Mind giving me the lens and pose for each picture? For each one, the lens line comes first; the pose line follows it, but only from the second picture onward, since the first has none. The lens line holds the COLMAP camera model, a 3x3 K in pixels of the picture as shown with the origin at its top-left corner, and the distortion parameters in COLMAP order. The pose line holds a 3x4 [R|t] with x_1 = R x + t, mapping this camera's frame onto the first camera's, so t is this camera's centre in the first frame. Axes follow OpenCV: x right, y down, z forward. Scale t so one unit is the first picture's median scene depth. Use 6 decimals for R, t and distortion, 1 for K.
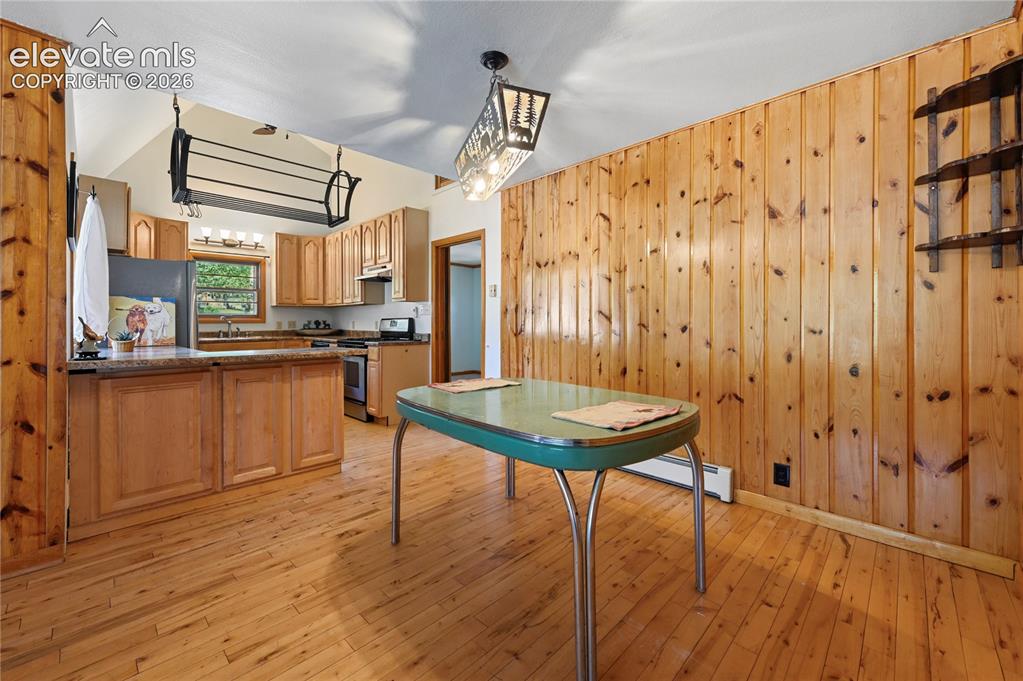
lens RADIAL K [[407.5, 0, 521.5], [0, 407.5, 323.6], [0, 0, 1]] dist [-0.000313, 0.000491]
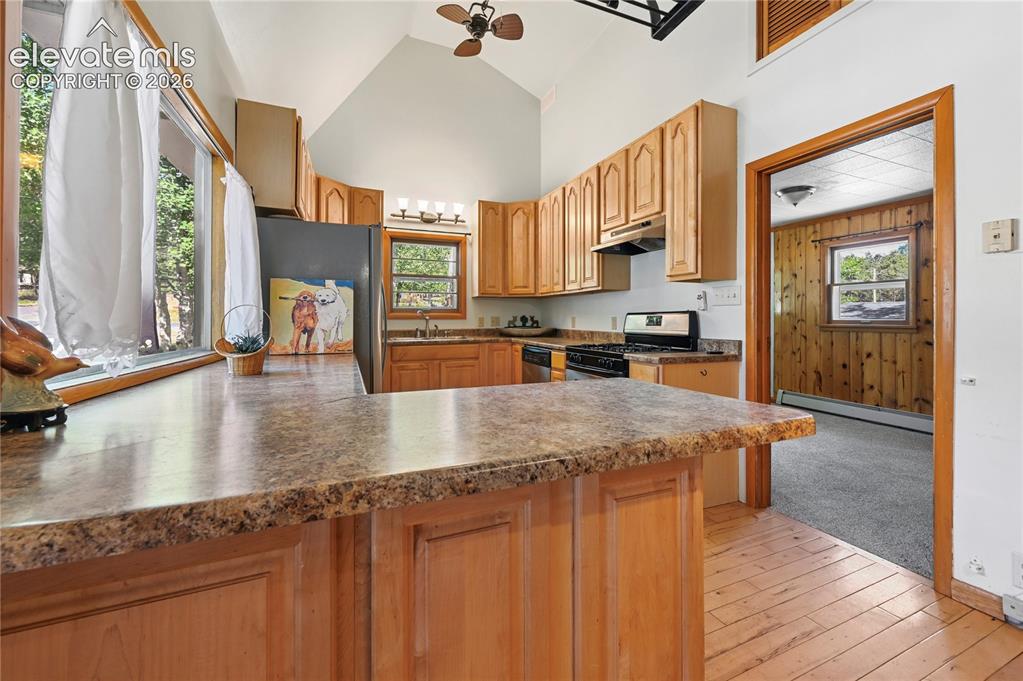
lens RADIAL K [[407.5, 0, 527.8], [0, 407.5, 321.1], [0, 0, 1]] dist [-0.000313, 0.000491]
pose [[0.923494, 0.005268, -0.383577, -0.258691], [-0.004294, 0.999985, 0.003395, -0.001075], [0.383589, -0.001488, 0.923503, 0.381897]]
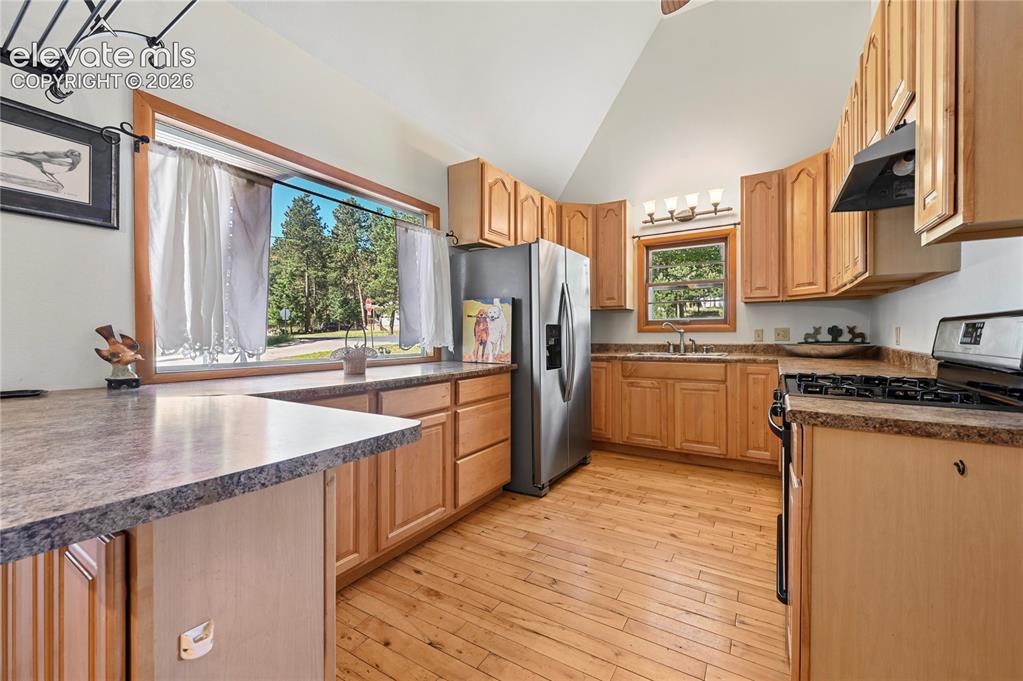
lens RADIAL K [[407.5, 0, 534.6], [0, 407.5, 332.4], [0, 0, 1]] dist [-0.000313, 0.000491]
pose [[0.232745, 0.000758, -0.972537, -0.117066], [0.002004, 0.999997, 0.001259, -0.002207], [0.972536, -0.002242, 0.232743, 0.660088]]
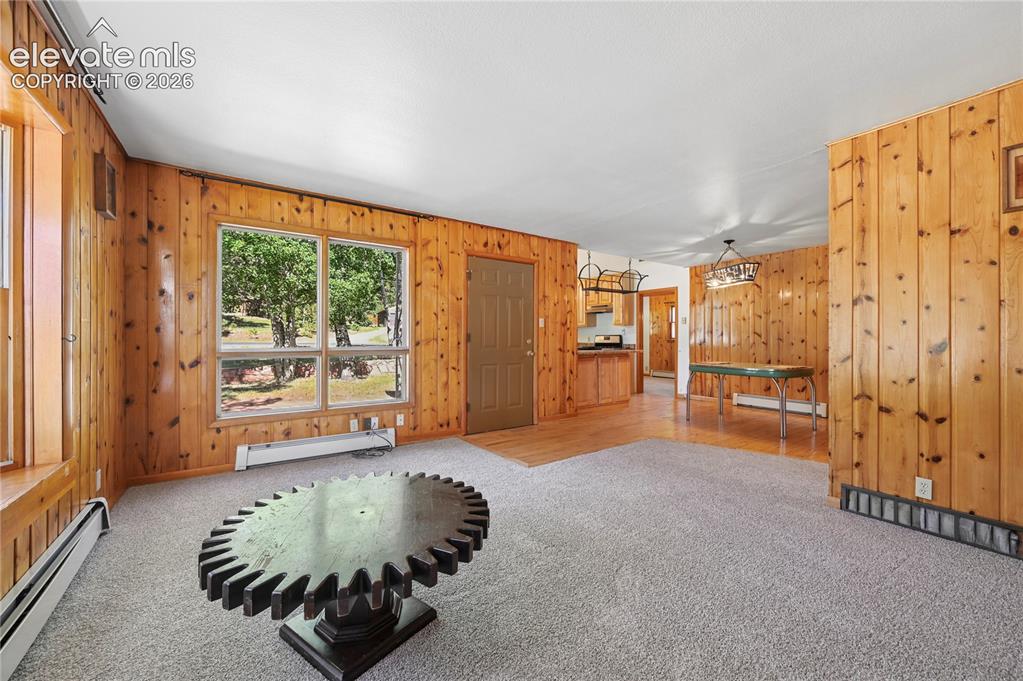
lens RADIAL K [[407.5, 0, 528.9], [0, 407.5, 336.8], [0, 0, 1]] dist [-0.000313, 0.000491]
pose [[0.986613, 0.002212, -0.163066, -0.361865], [-0.002935, 0.999987, -0.004197, 0.001827], [0.163054, 0.004619, 0.986606, -0.727102]]
